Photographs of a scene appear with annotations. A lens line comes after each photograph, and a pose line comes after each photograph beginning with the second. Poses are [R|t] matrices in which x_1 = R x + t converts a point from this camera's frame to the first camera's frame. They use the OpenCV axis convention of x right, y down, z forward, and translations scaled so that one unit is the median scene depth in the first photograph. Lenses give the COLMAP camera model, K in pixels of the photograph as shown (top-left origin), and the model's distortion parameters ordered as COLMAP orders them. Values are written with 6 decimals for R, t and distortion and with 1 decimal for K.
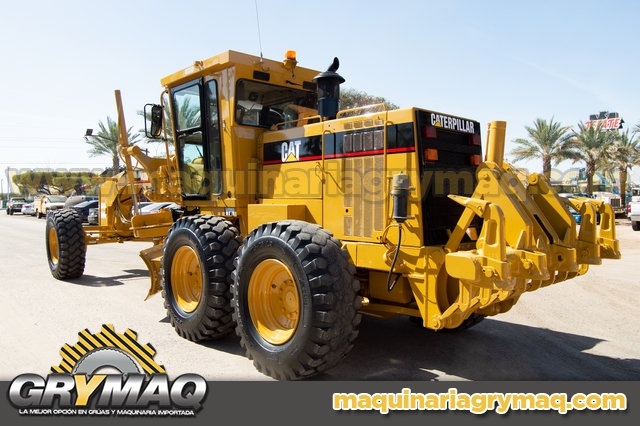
lens RADIAL K [[526.3, 0, 320.0], [0, 526.3, 213.0], [0, 0, 1]] dist [-0.057249, 0.003269]
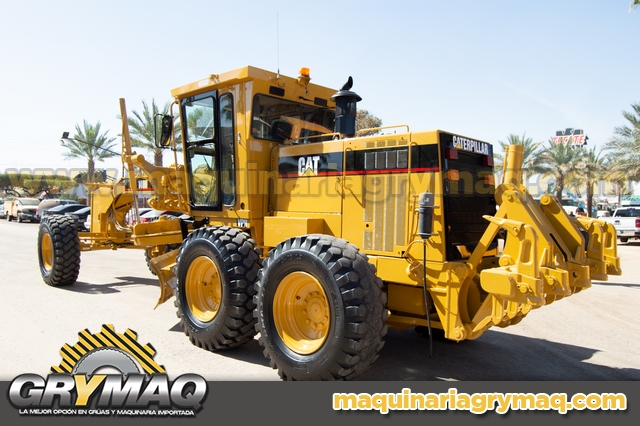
lens RADIAL K [[526.3, 0, 320.0], [0, 526.3, 213.0], [0, 0, 1]] dist [-0.057249, 0.003269]
pose [[0.997920, 0.020398, 0.061158, -0.094240], [-0.019502, 0.999694, -0.015205, -0.010179], [-0.061449, 0.013981, 0.998012, -0.030393]]
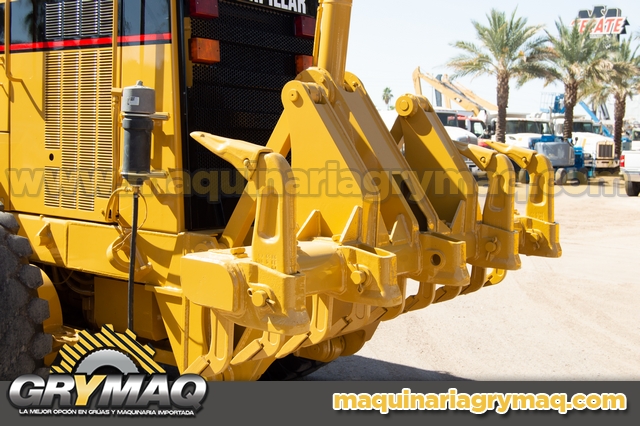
lens RADIAL K [[870.2, 0, 320.0], [0, 870.2, 213.0], [0, 0, 1]] dist [-0.038251, -0.001054]
pose [[0.980987, 0.013150, 0.193629, 0.125438], [-0.025782, 0.997689, 0.062865, -0.008199], [-0.192355, -0.066662, 0.979059, 0.119608]]
